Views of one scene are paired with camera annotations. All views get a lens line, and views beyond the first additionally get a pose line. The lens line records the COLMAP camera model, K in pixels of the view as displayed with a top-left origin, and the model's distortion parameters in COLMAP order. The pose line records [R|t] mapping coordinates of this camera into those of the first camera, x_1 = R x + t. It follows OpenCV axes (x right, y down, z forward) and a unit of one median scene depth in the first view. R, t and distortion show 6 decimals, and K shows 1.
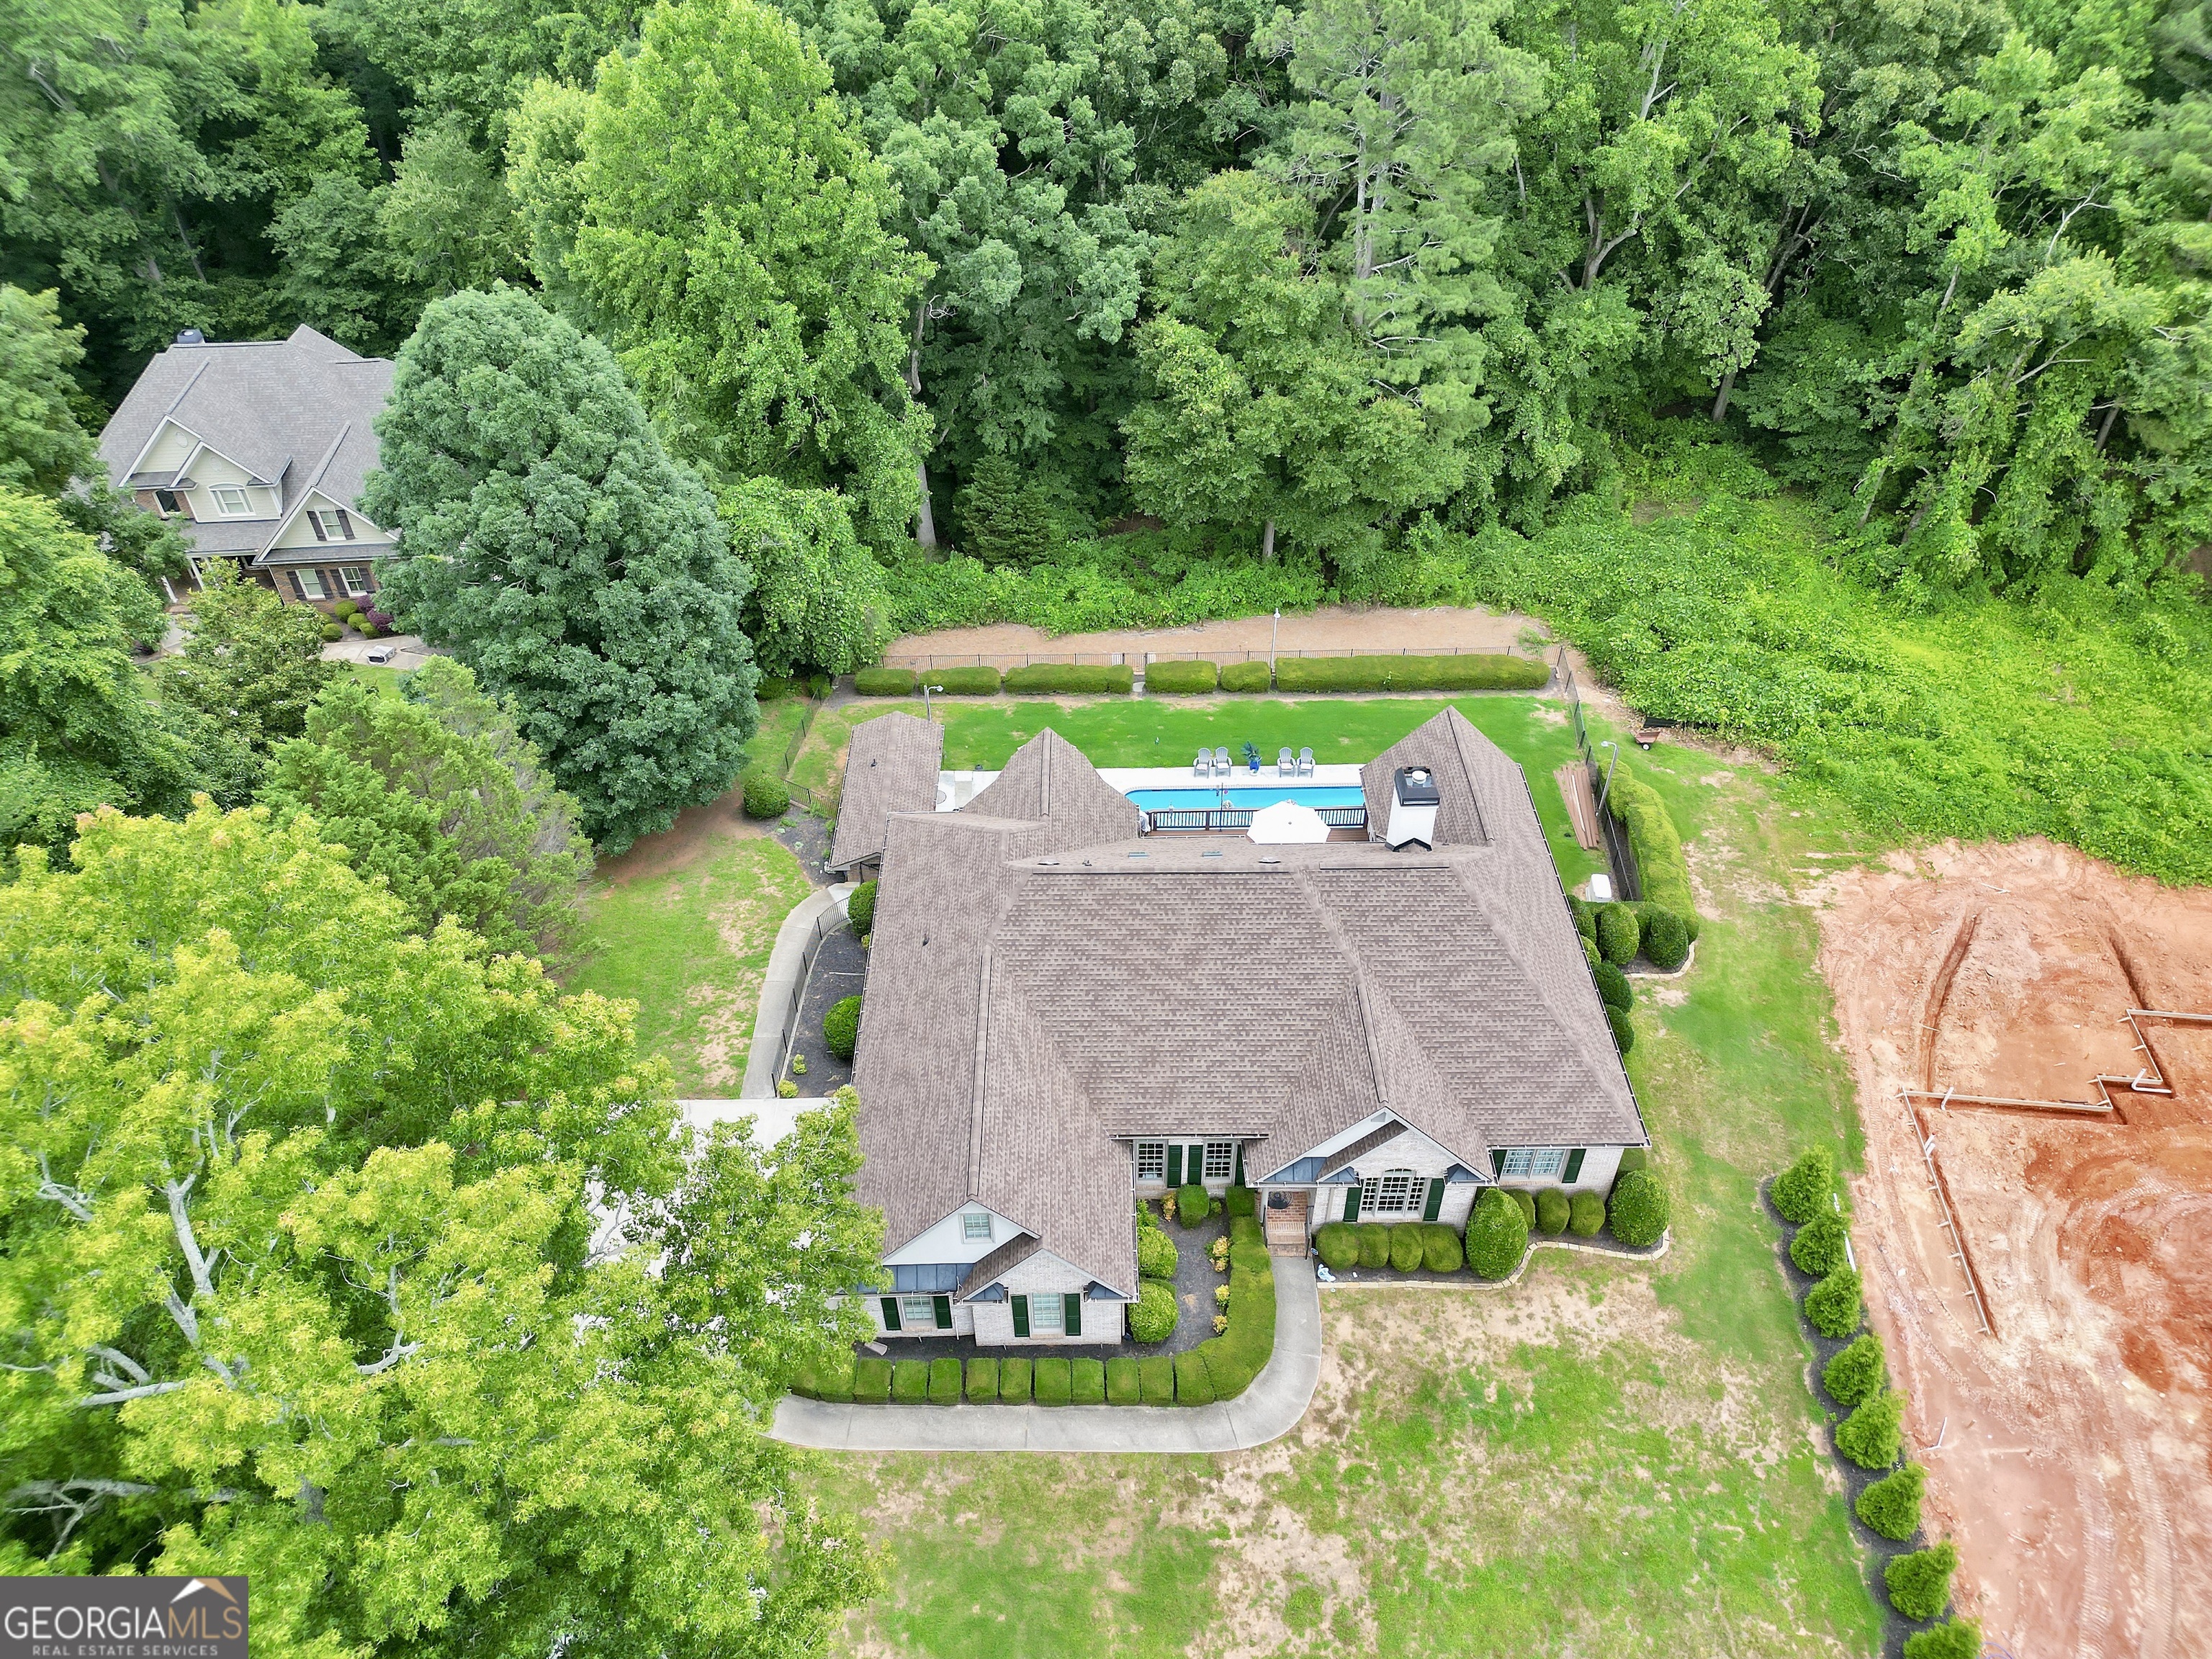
lens RADIAL K [[1602.5, 0, 1105.8], [0, 1602.5, 813.9], [0, 0, 1]] dist [0.095842, -0.099725]
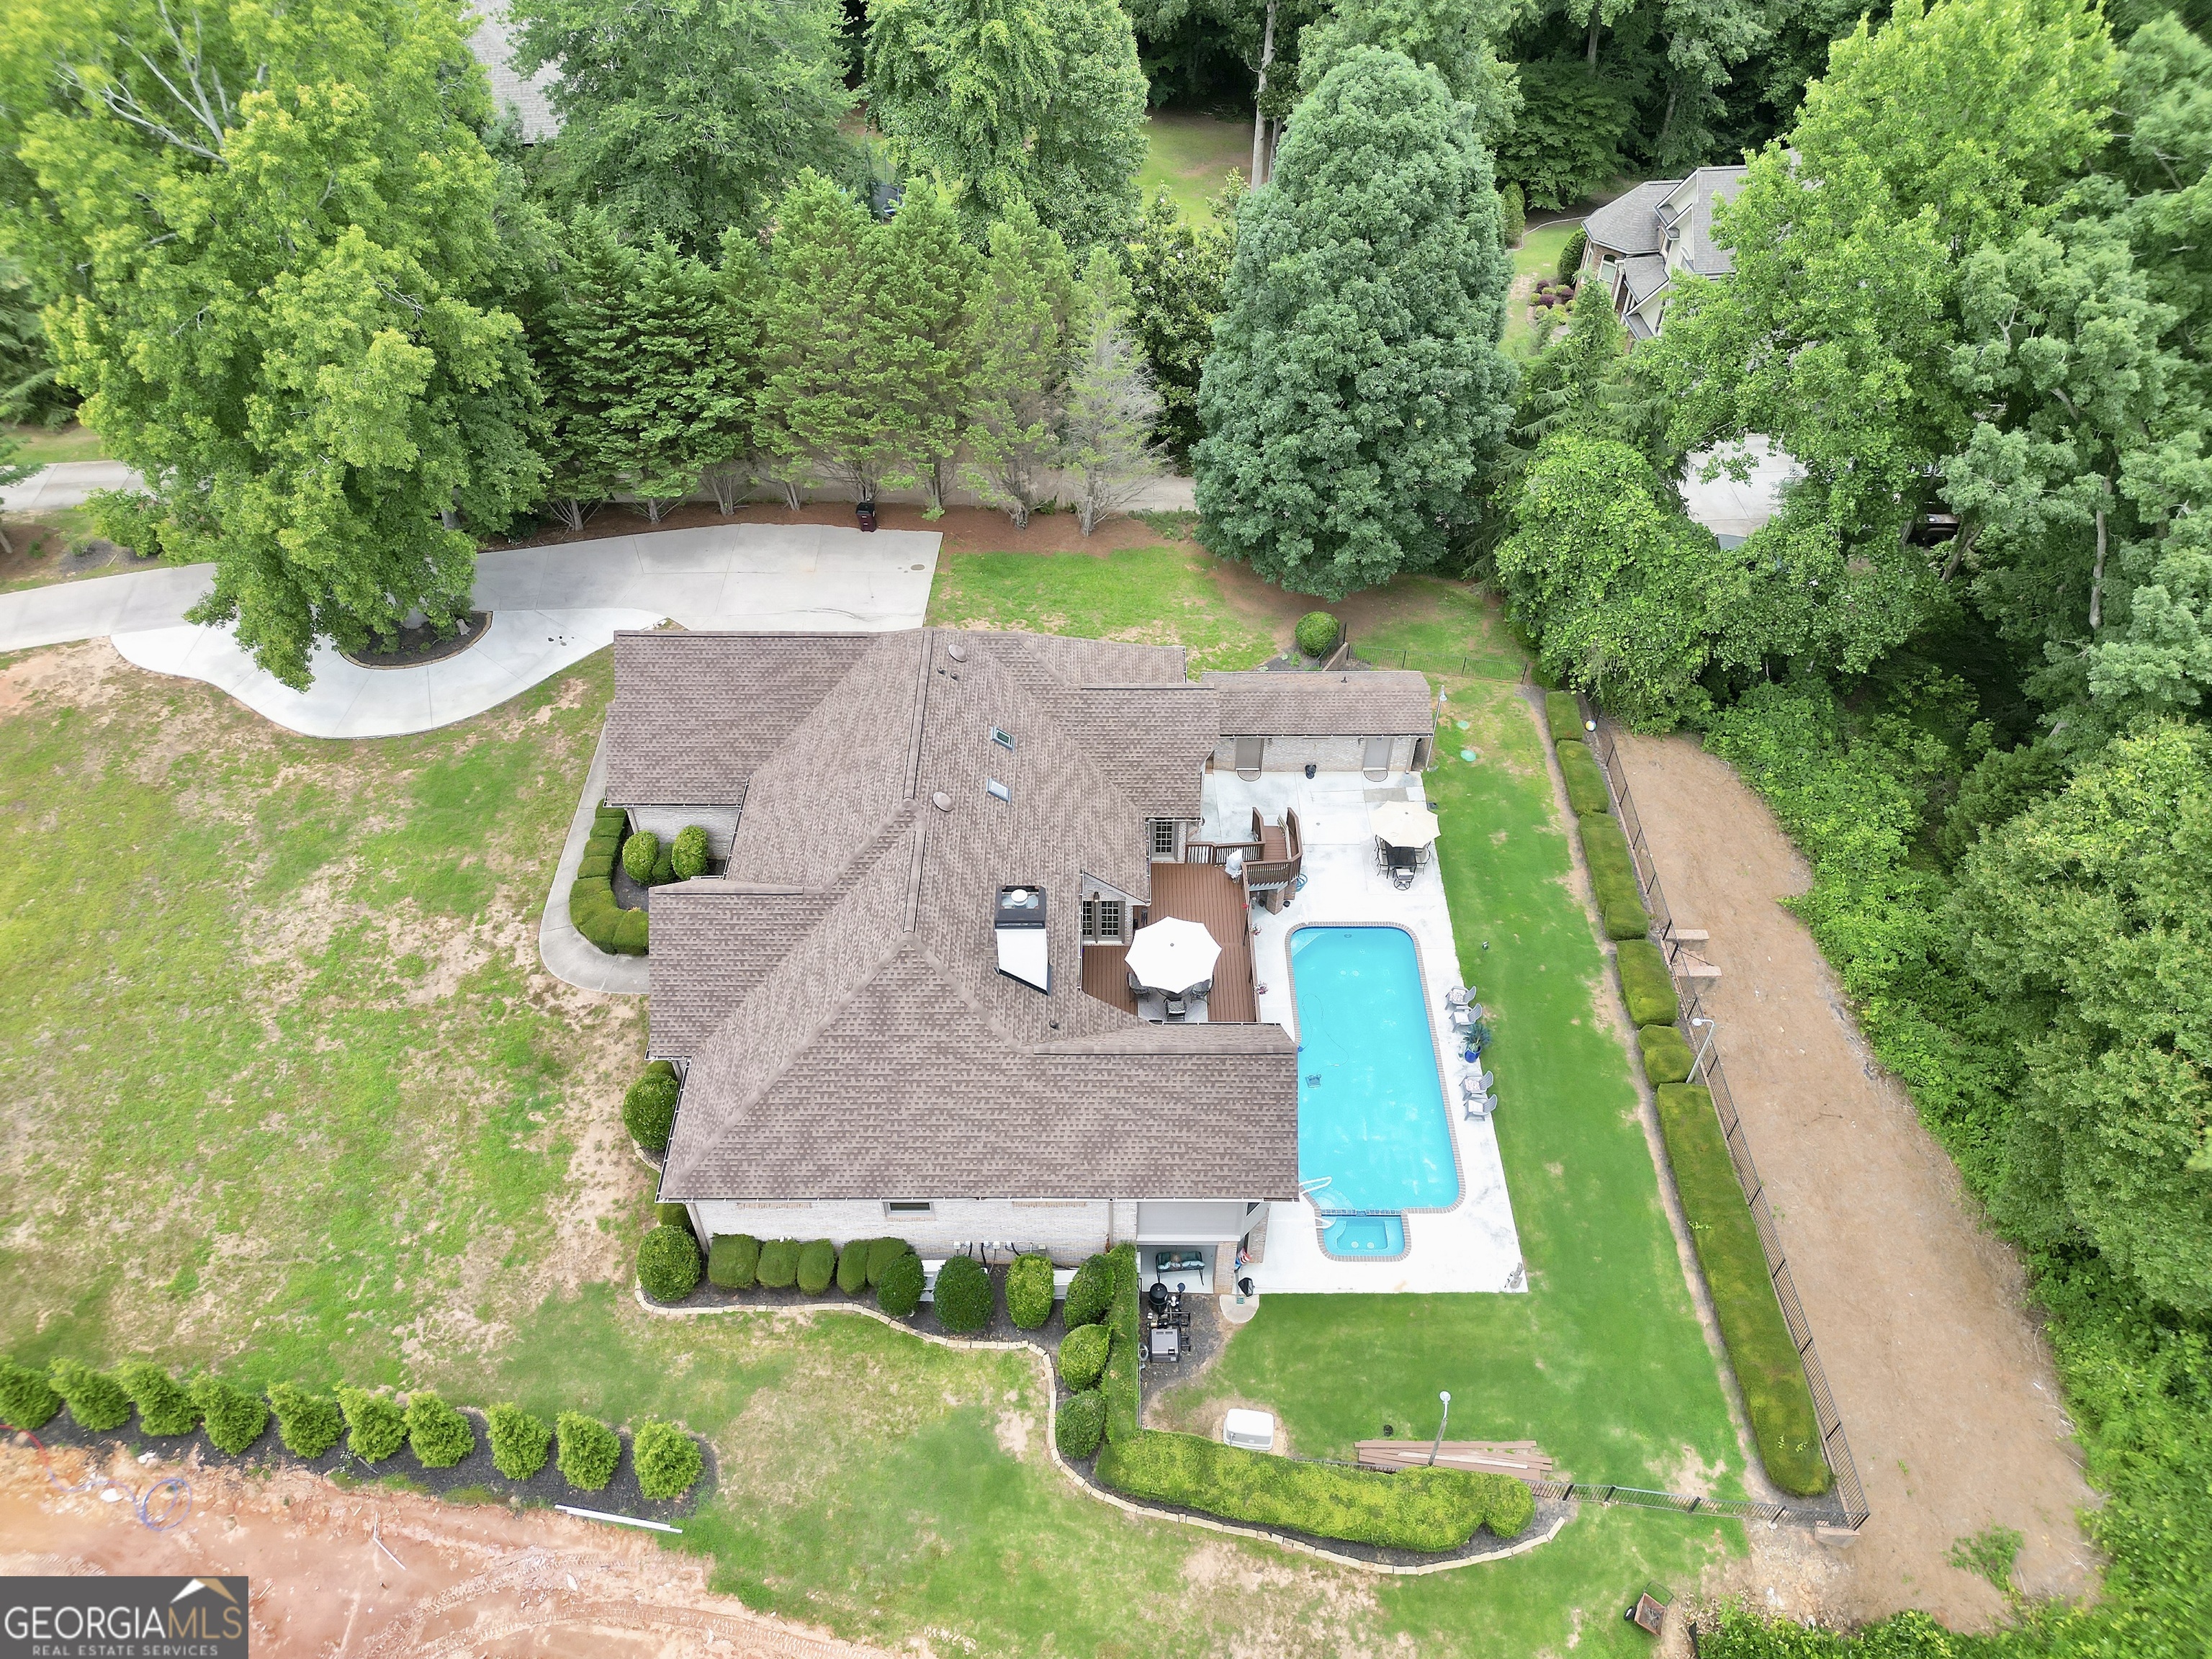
lens RADIAL K [[1551.8, 0, 1089.8], [0, 1551.8, 819.1], [0, 0, 1]] dist [0.056089, -0.038571]
pose [[-0.029022, 0.720754, -0.692583, 0.519035], [-0.647712, 0.514171, 0.562226, -0.378045], [0.761332, 0.464912, 0.451919, 0.446858]]
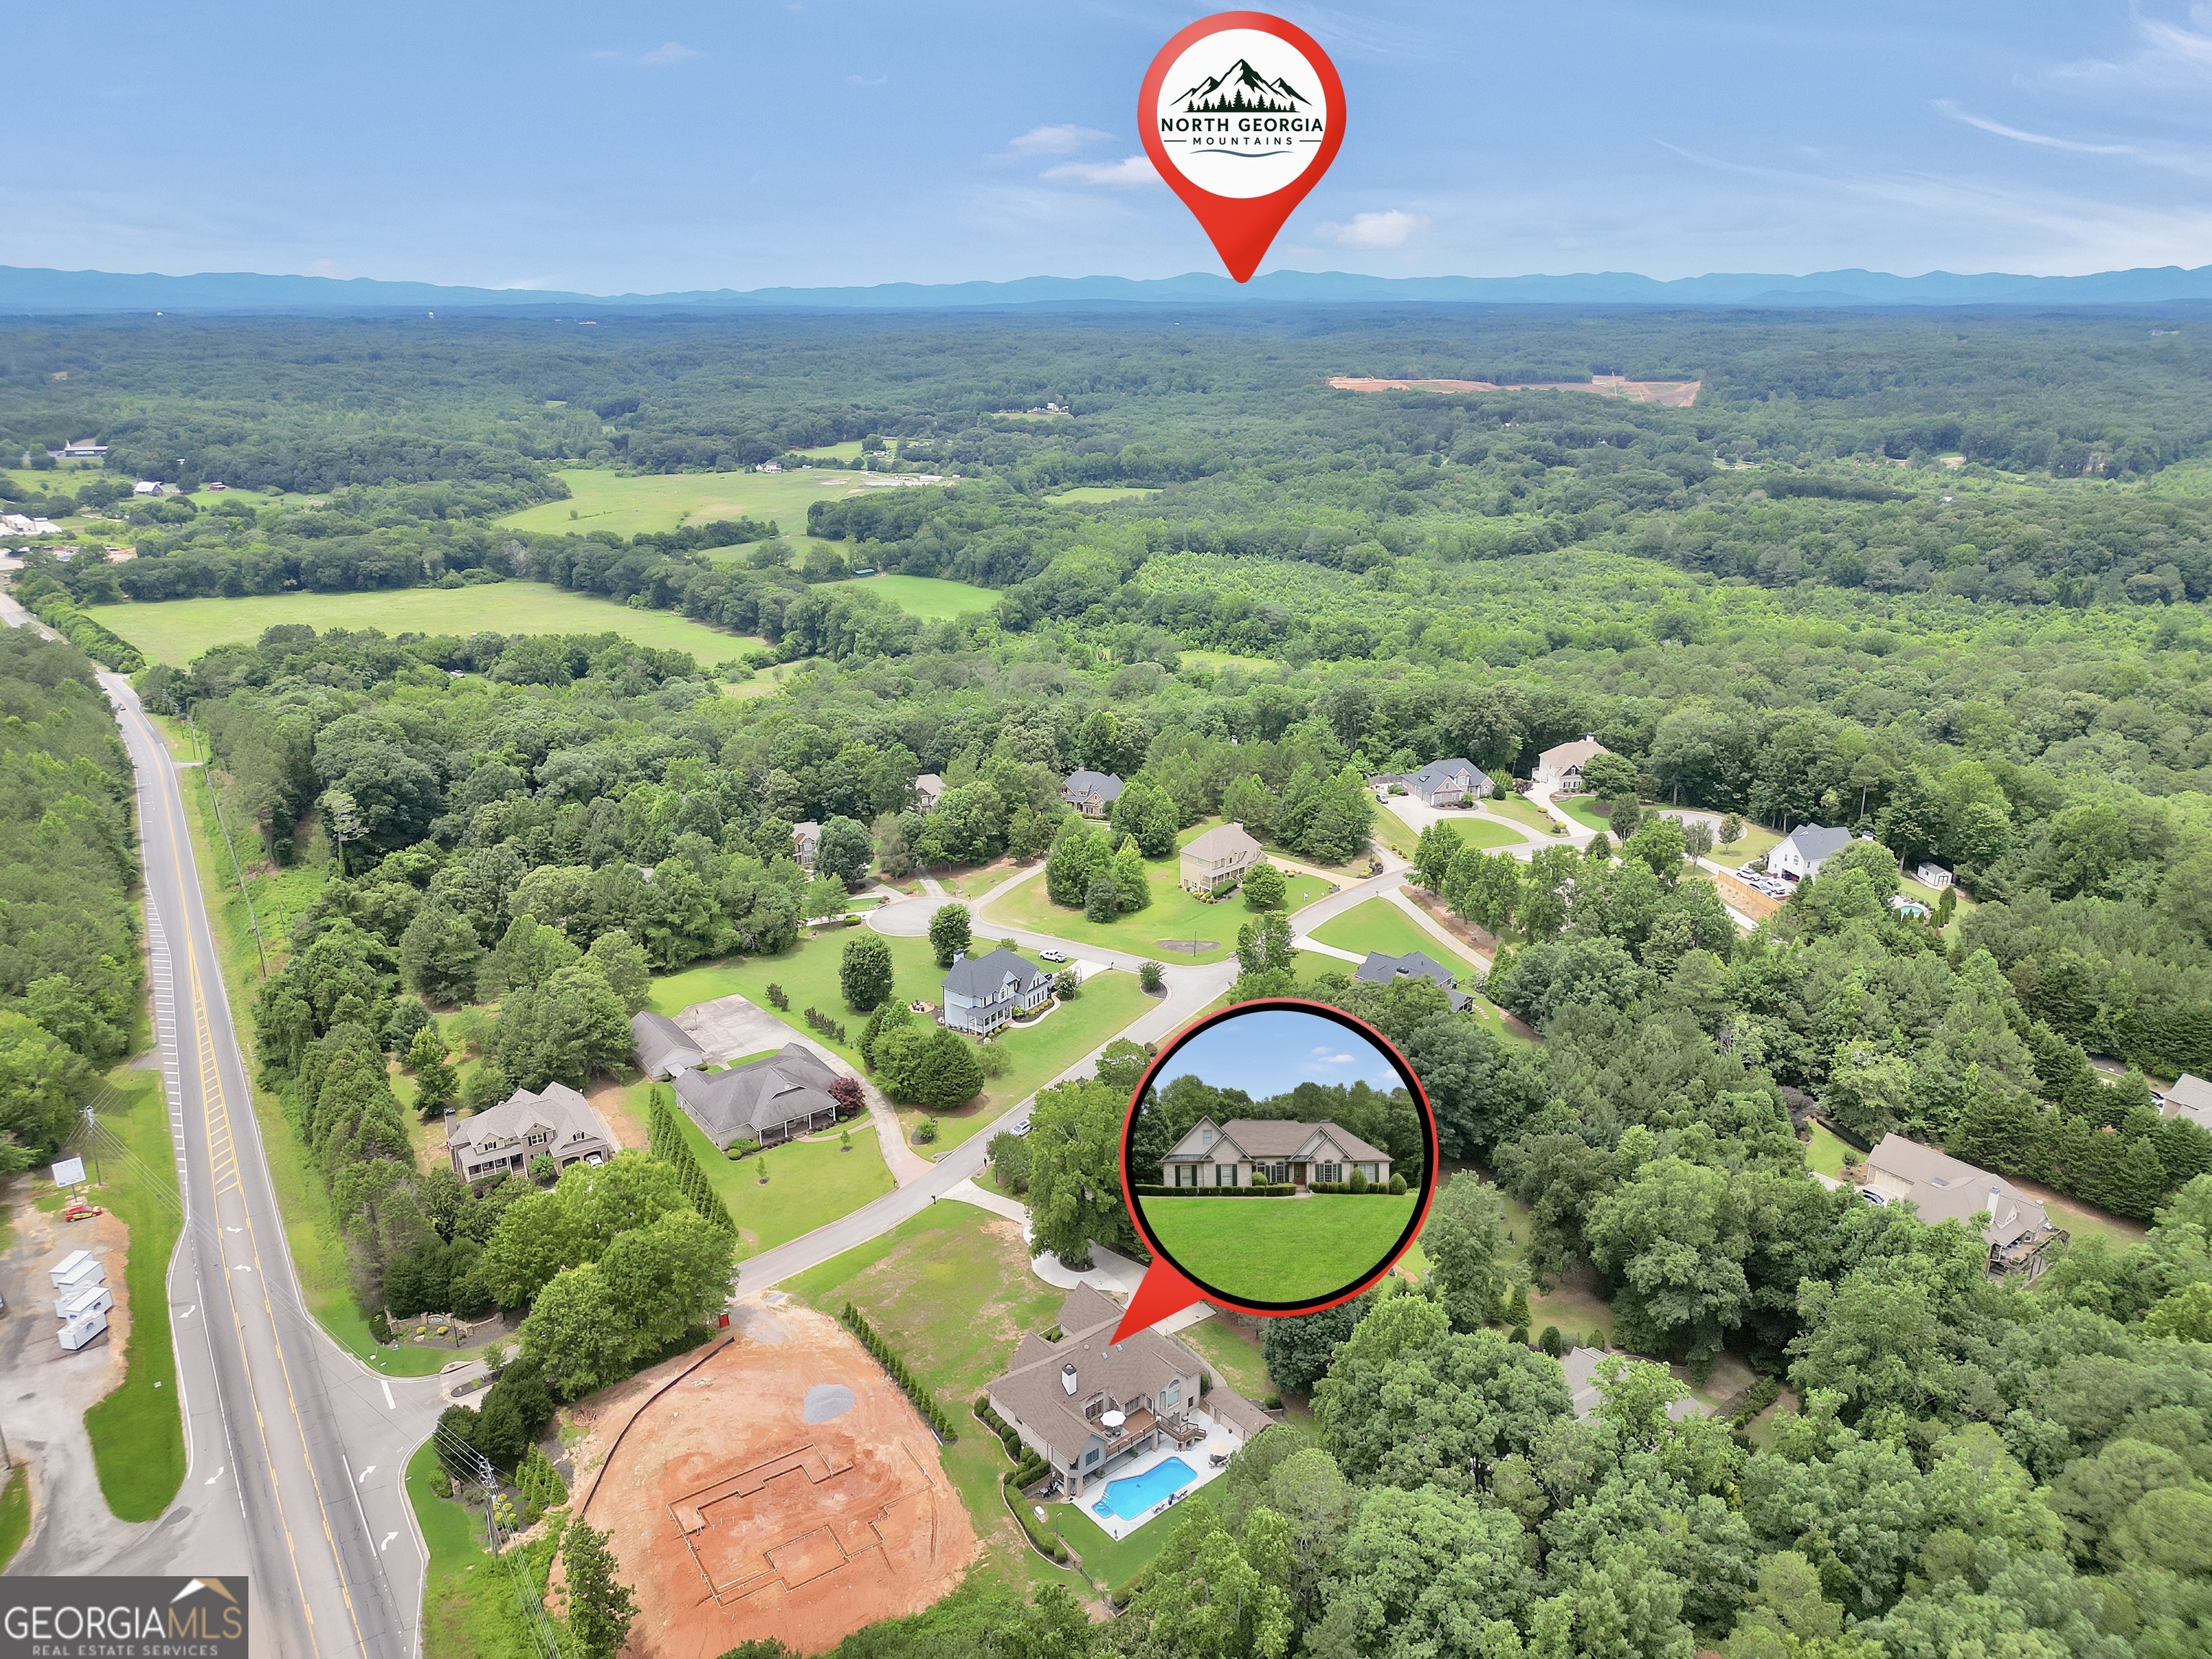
lens RADIAL K [[1602.5, 0, 1105.8], [0, 1602.5, 813.9], [0, 0, 1]] dist [0.095842, -0.099725]
pose [[-0.766225, 0.214894, -0.605575, 1.516717], [-0.421144, 0.543848, 0.725856, -2.482015], [0.485322, 0.811203, -0.326208, 0.859742]]
